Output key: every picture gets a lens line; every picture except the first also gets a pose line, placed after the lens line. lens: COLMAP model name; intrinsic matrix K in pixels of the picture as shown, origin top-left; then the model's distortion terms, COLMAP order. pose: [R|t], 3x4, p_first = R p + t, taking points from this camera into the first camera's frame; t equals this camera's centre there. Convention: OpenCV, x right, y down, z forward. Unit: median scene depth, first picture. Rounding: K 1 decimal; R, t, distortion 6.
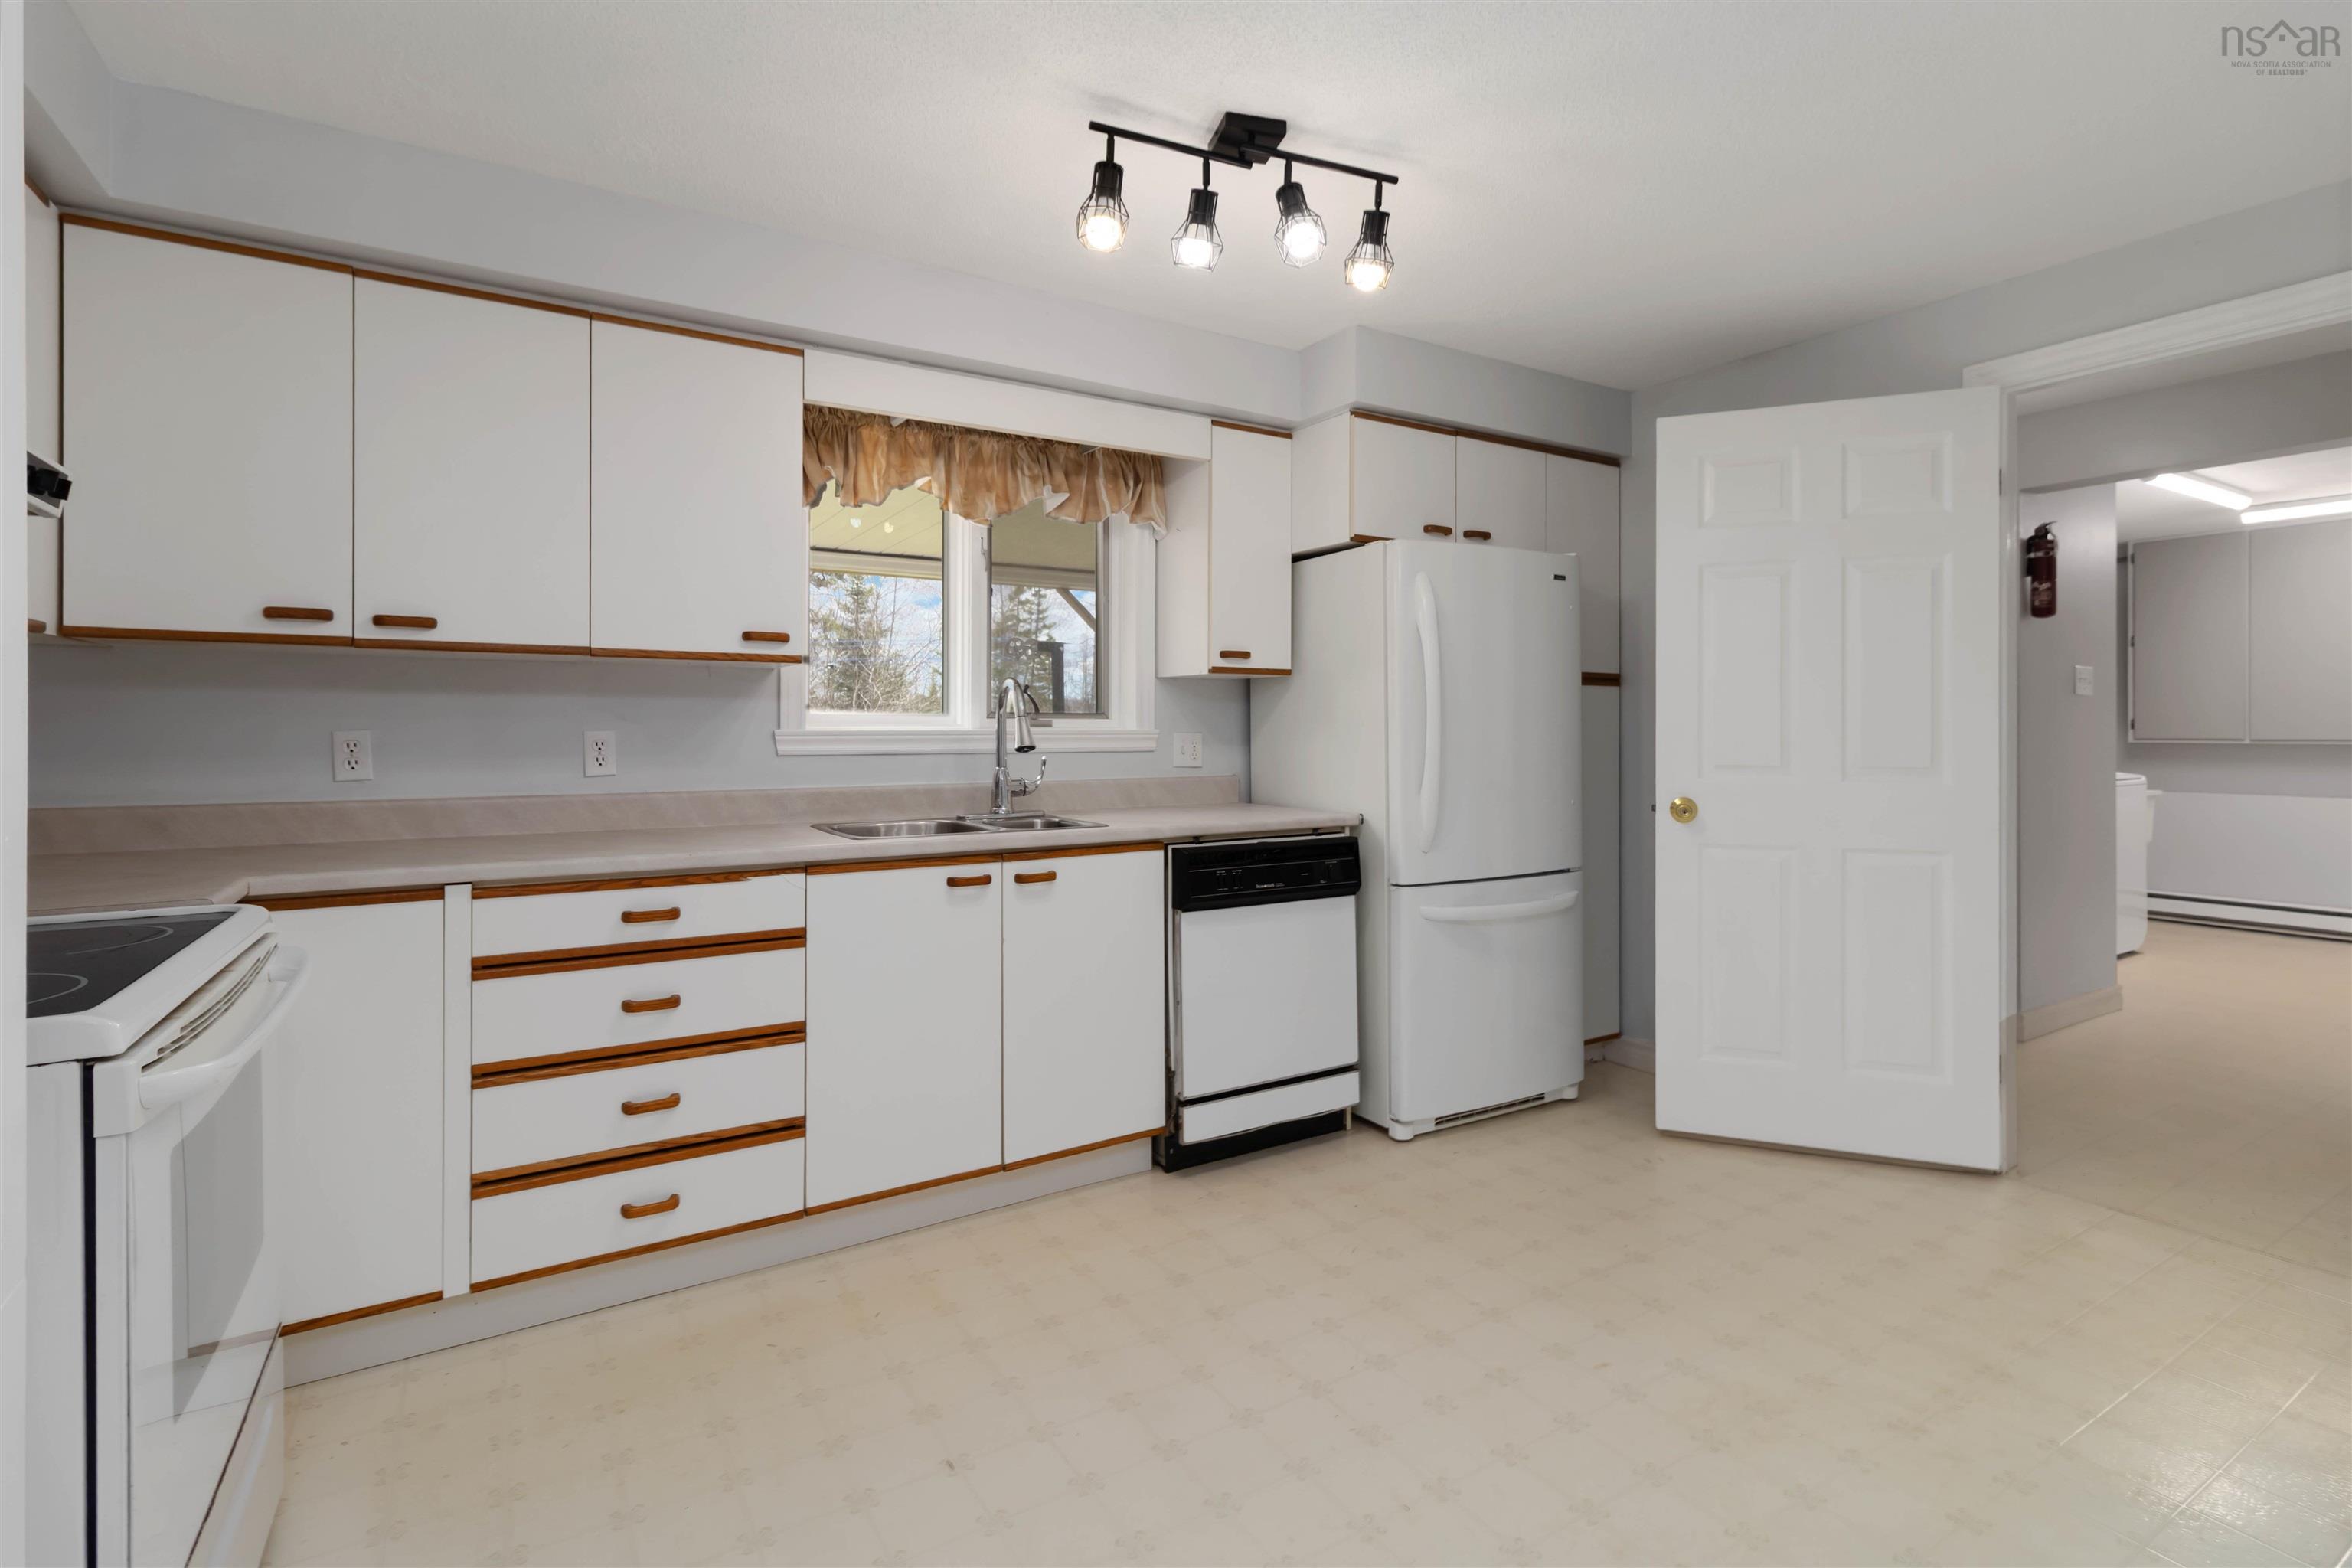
lens RADIAL K [[1093.0, 0, 1185.7], [0, 1093.0, 742.2], [0, 0, 1]] dist [0.004558, 0.000367]
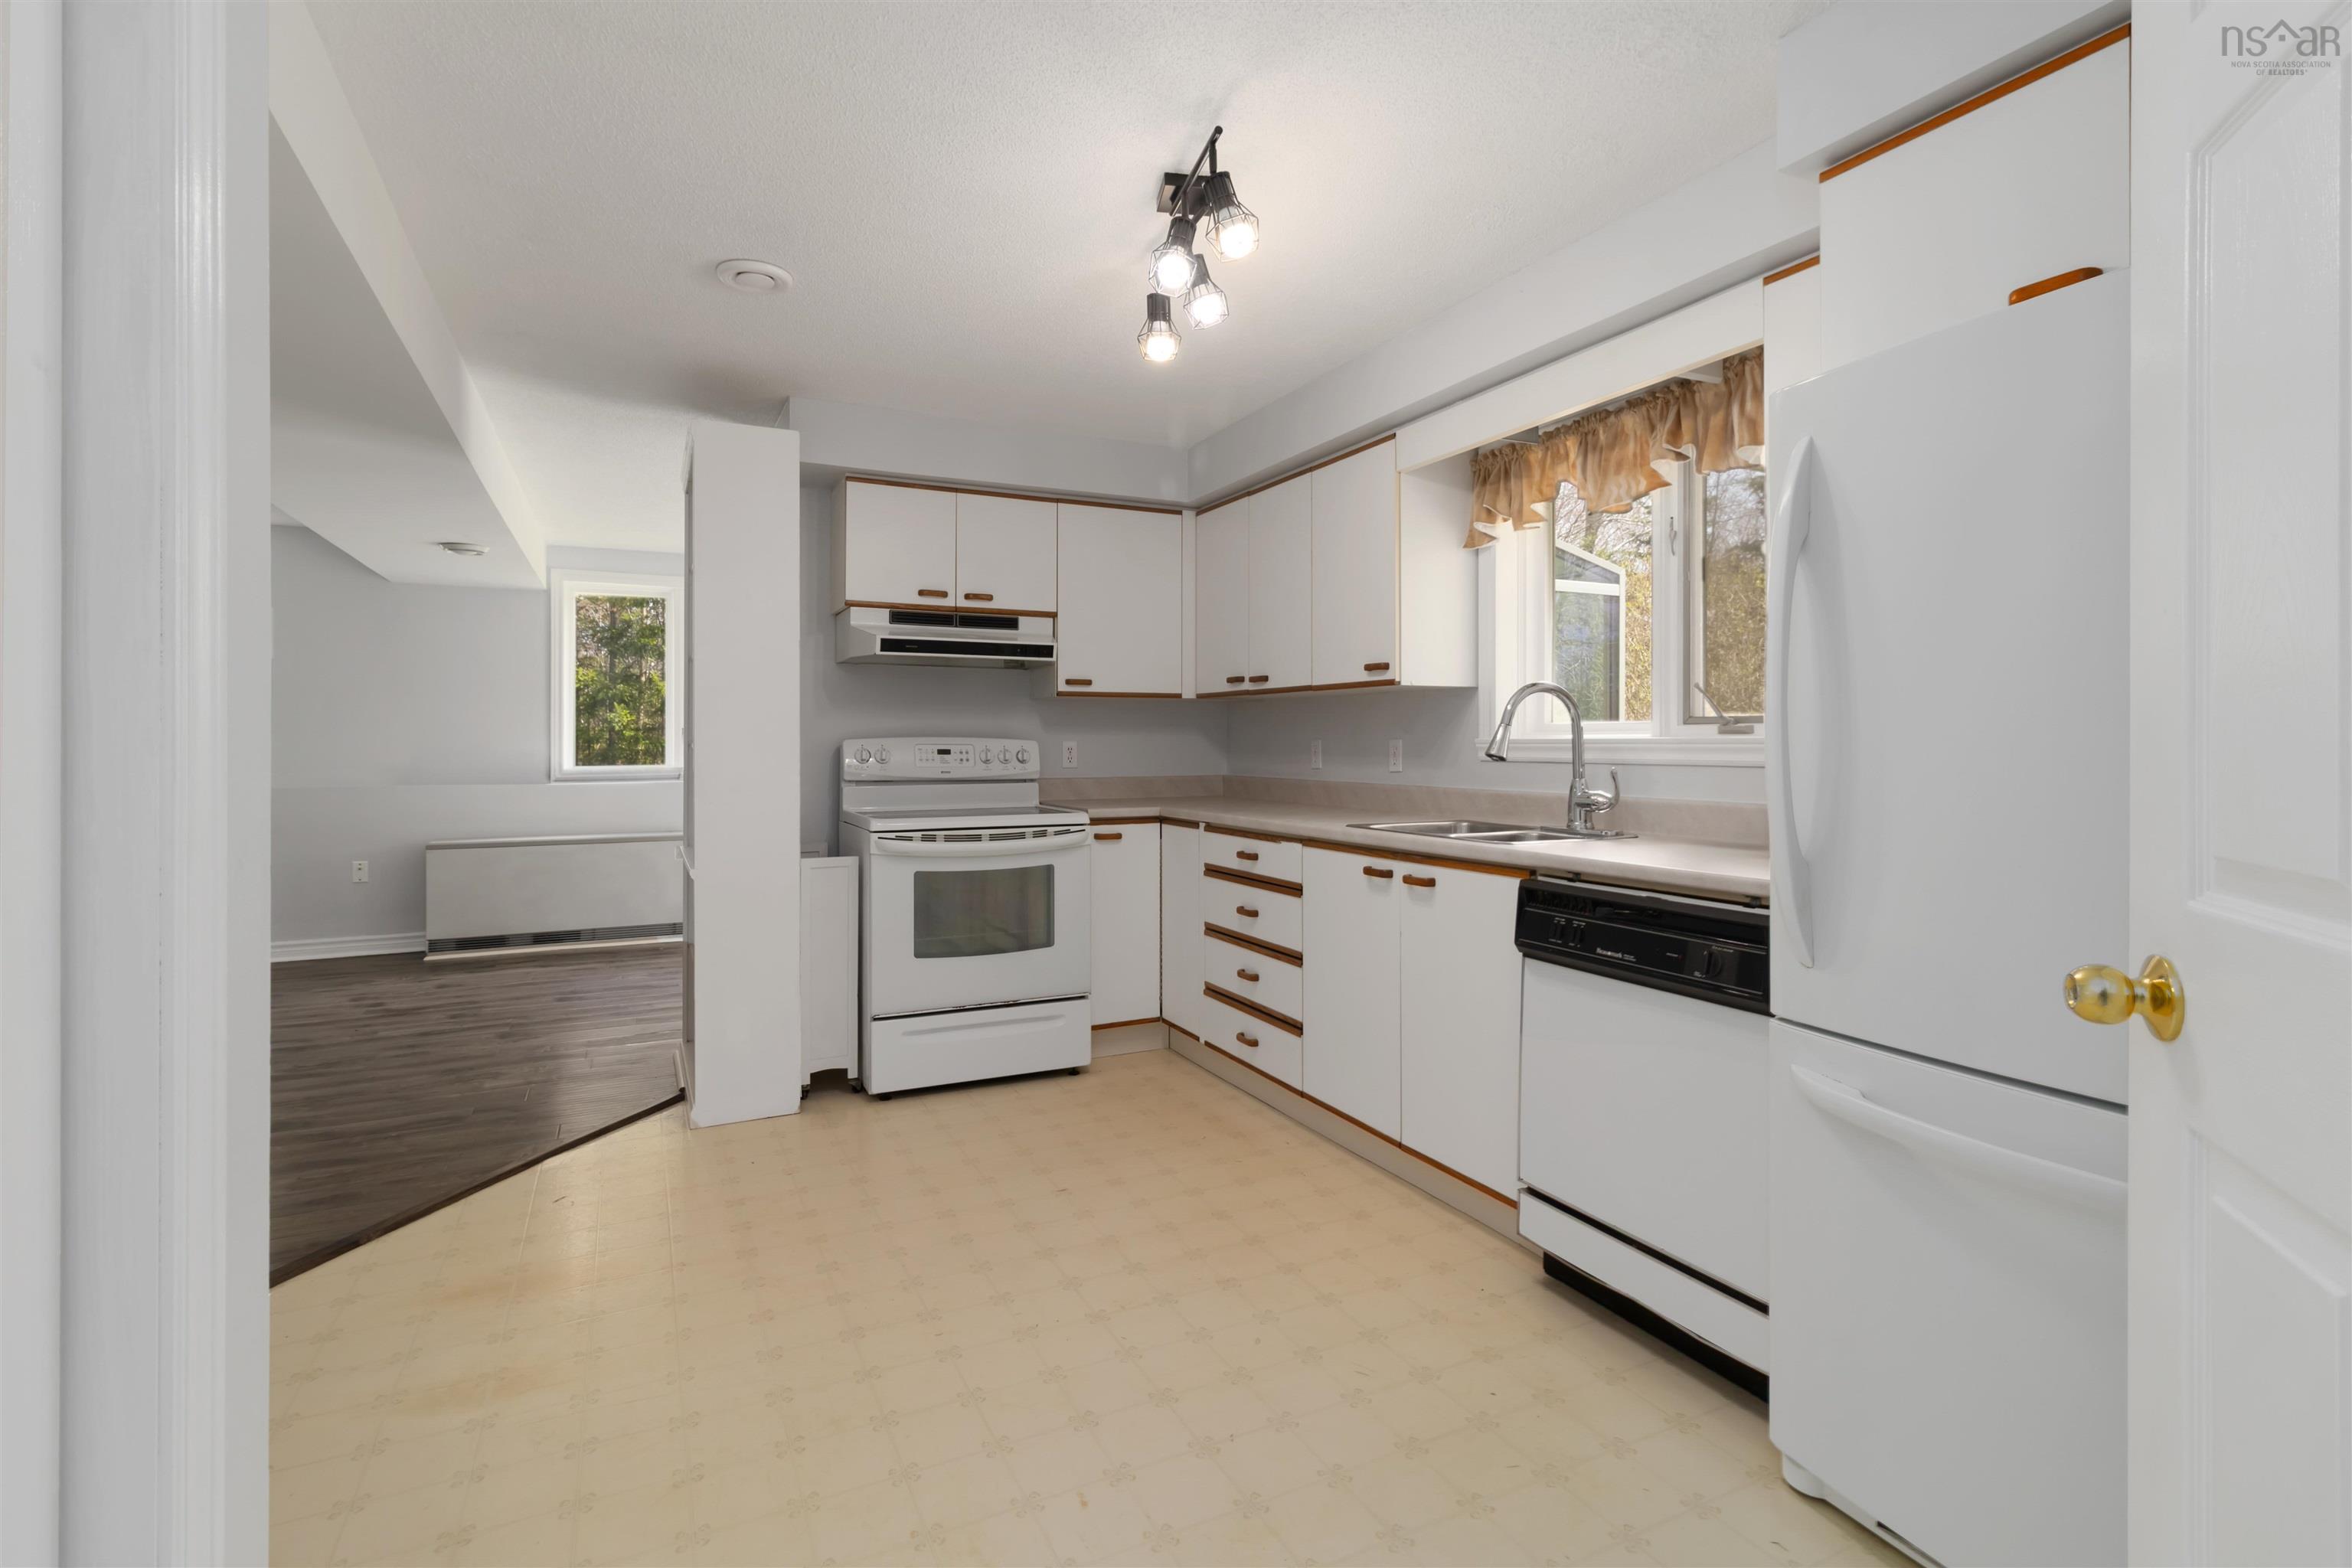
lens RADIAL K [[1083.9, 0, 1178.1], [0, 1083.9, 757.4], [0, 0, 1]] dist [0.001315, -0.000059]
pose [[-0.096455, 0.012712, -0.995256, 0.830927], [-0.011739, 0.999834, 0.013908, -0.003830], [0.995268, 0.013025, -0.096290, 0.806073]]
